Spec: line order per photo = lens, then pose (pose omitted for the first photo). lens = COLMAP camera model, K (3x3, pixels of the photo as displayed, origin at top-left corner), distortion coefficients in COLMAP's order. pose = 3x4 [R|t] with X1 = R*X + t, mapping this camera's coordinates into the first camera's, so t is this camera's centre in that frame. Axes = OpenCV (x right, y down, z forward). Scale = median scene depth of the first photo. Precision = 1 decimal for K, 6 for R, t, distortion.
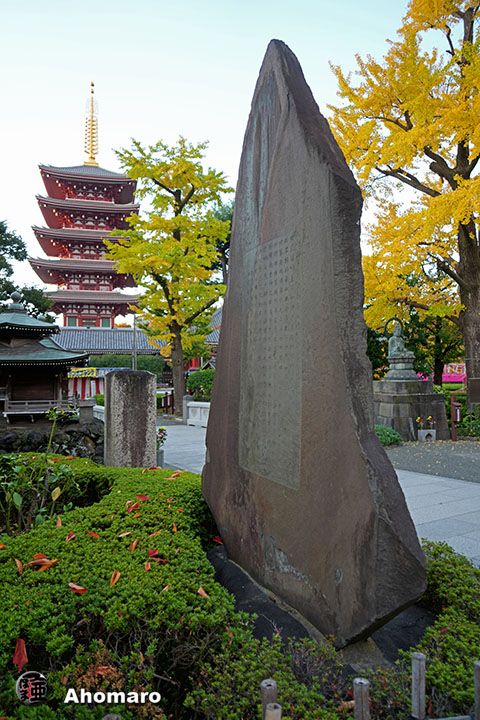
lens RADIAL K [[456.7, 0, 240.3], [0, 456.7, 361.3], [0, 0, 1]] dist [0.004130, 0.000454]
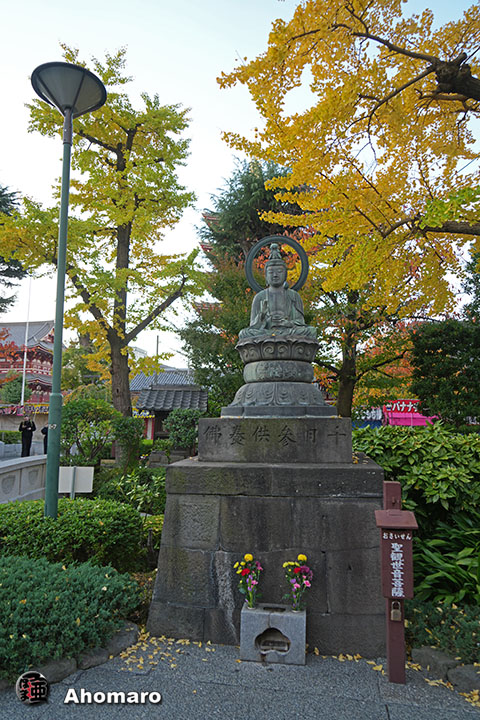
lens RADIAL K [[456.7, 0, 239.8], [0, 456.7, 359.3], [0, 0, 1]] dist [0.004130, 0.000454]
pose [[0.901170, -0.036738, -0.431907, 0.508714], [-0.002848, 0.995878, -0.090653, 0.032040], [0.433457, 0.082924, 0.897351, 0.745662]]
